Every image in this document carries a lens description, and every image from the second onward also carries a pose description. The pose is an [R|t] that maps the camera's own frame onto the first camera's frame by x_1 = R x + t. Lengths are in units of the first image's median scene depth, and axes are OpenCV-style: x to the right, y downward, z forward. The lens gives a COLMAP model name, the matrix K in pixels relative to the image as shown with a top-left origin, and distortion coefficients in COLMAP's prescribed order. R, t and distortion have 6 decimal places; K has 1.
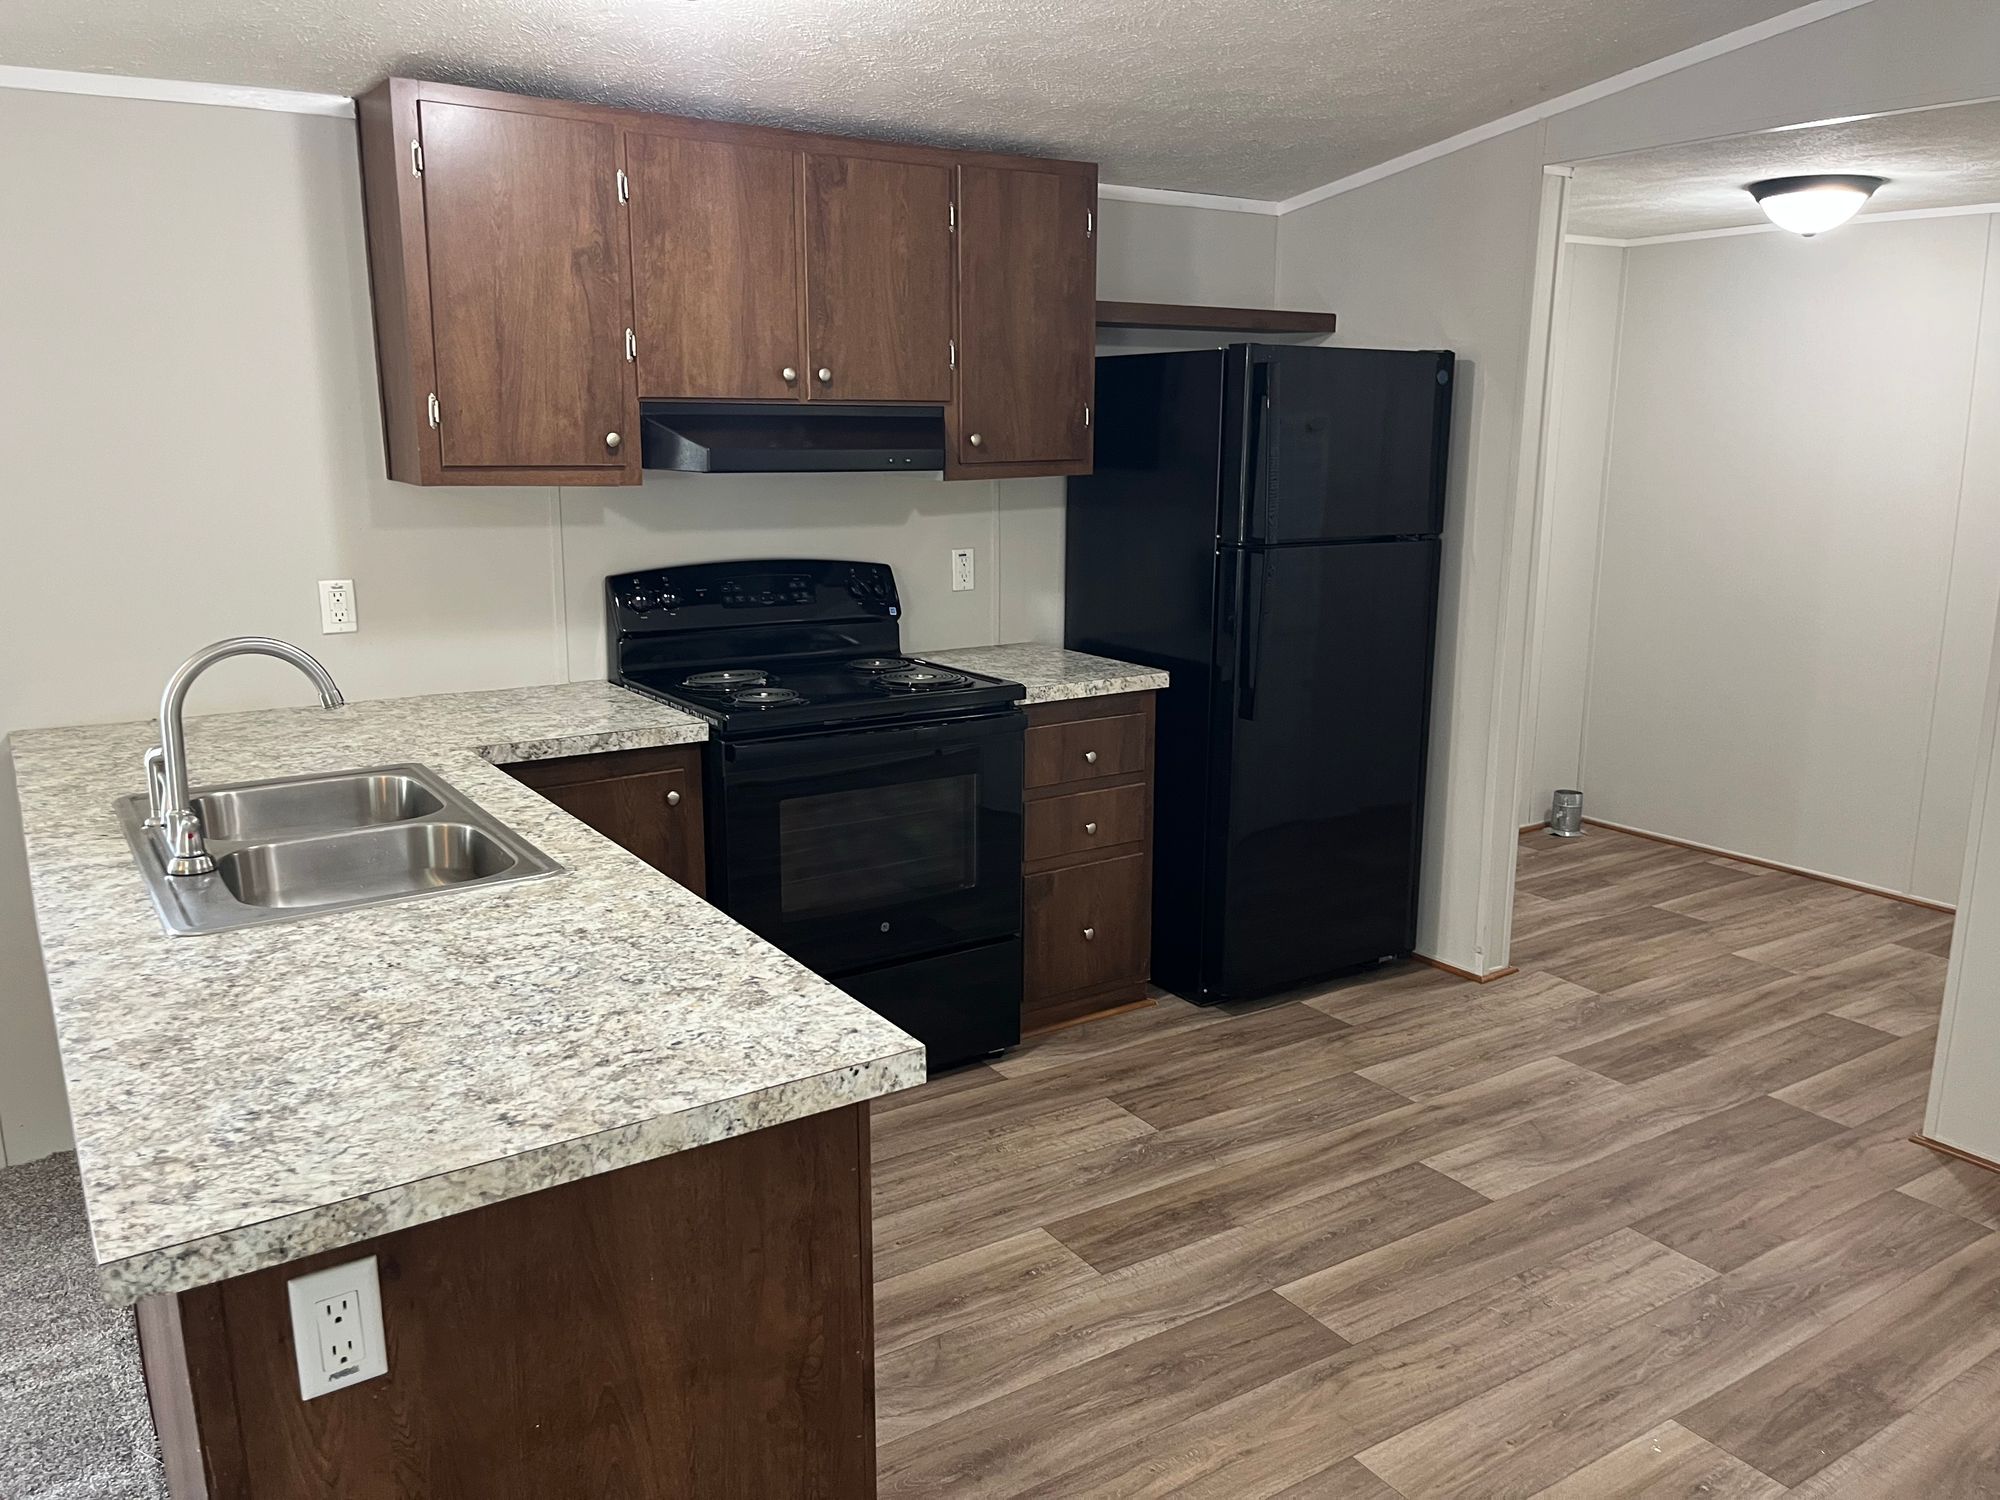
lens RADIAL K [[1511.1, 0, 1000.4], [0, 1511.1, 749.5], [0, 0, 1]] dist [0.028219, -0.008478]
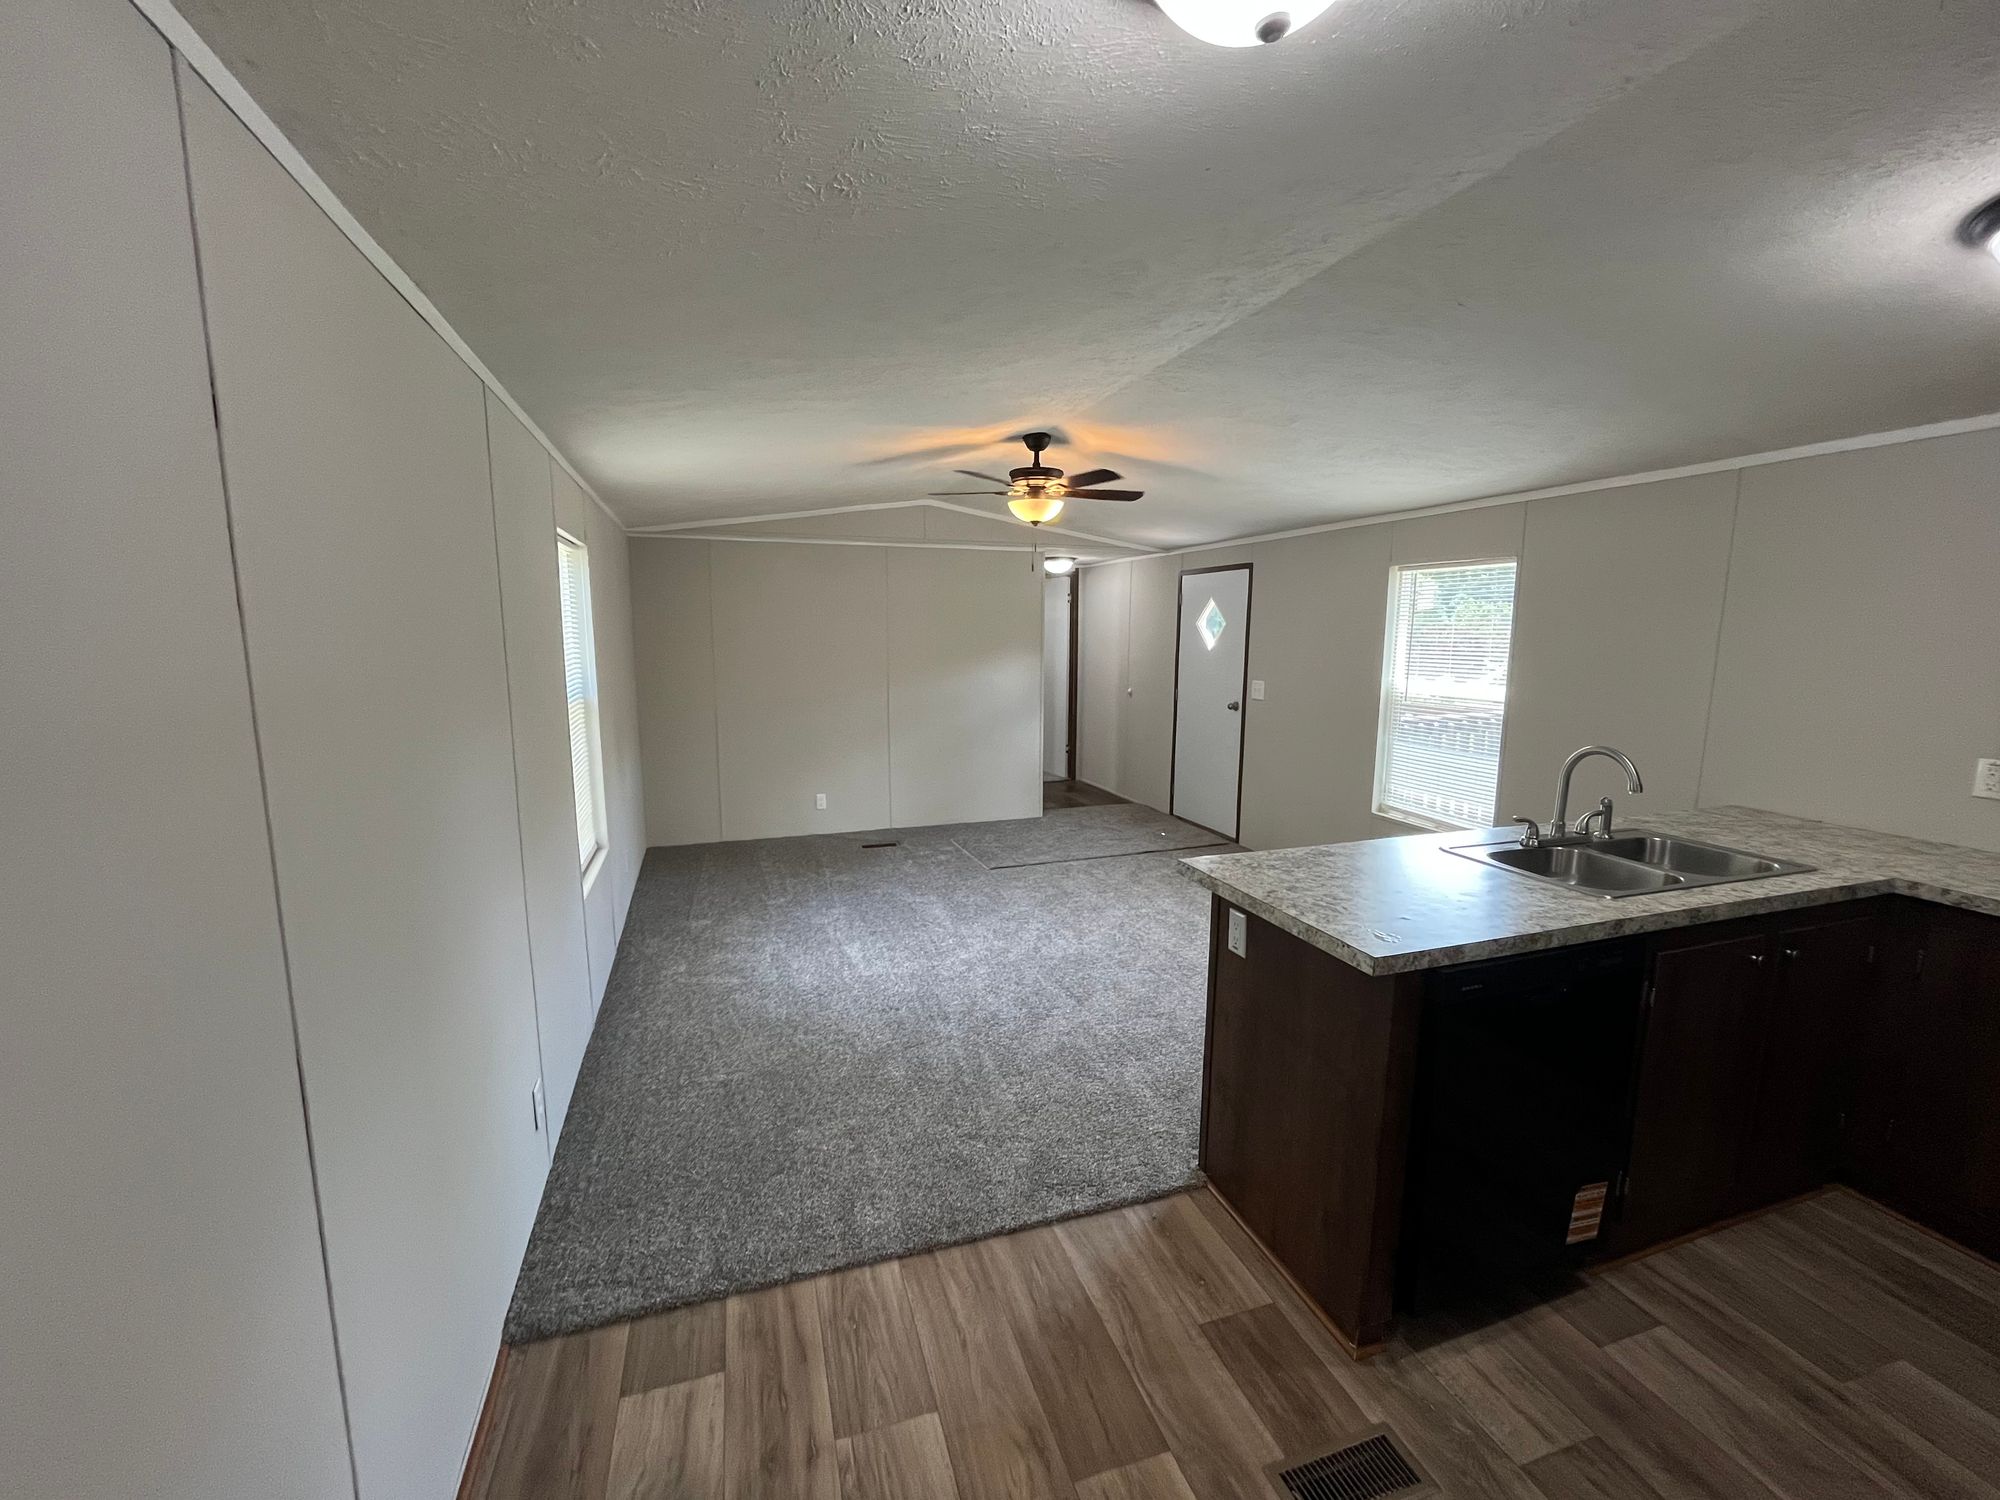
lens RADIAL K [[797.1, 0, 996.9], [0, 797.1, 750.7], [0, 0, 1]] dist [-0.002137, -0.000071]
pose [[-0.258115, 0.138123, -0.956190, 0.481950], [-0.210544, 0.957897, 0.195204, -0.072950], [0.942893, 0.251705, -0.218167, 0.335626]]
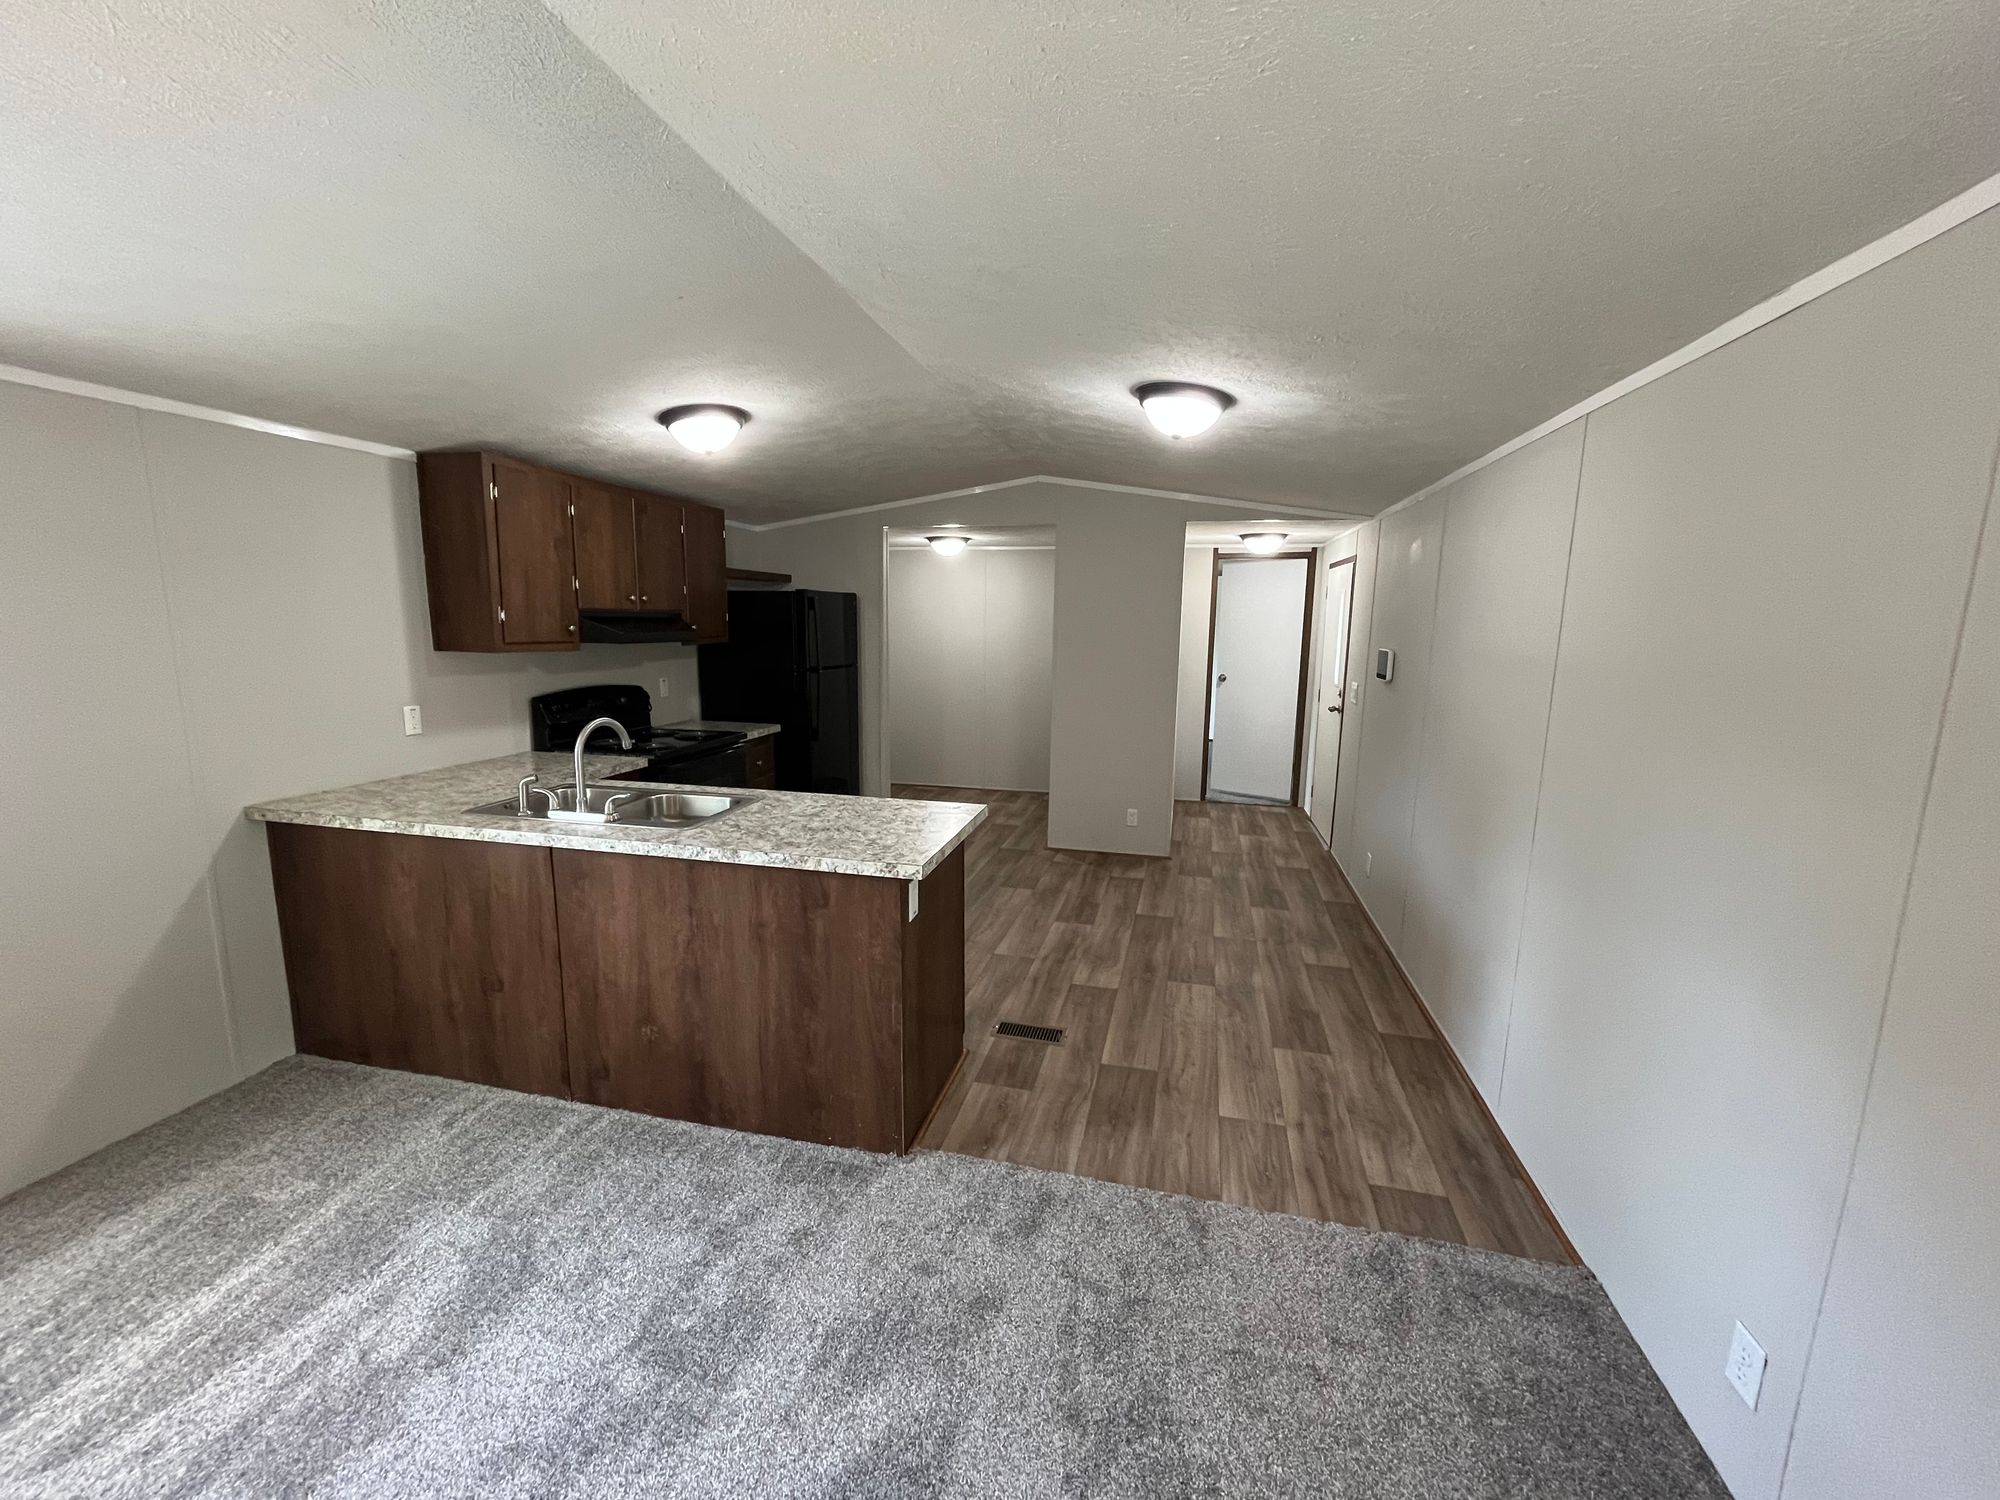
lens RADIAL K [[797.1, 0, 994.0], [0, 797.1, 752.4], [0, 0, 1]] dist [-0.002137, -0.000071]
pose [[0.737014, -0.105133, 0.667650, -0.598144], [0.132201, 0.991171, 0.010141, 0.028762], [-0.662822, 0.080790, 0.744406, -0.183476]]
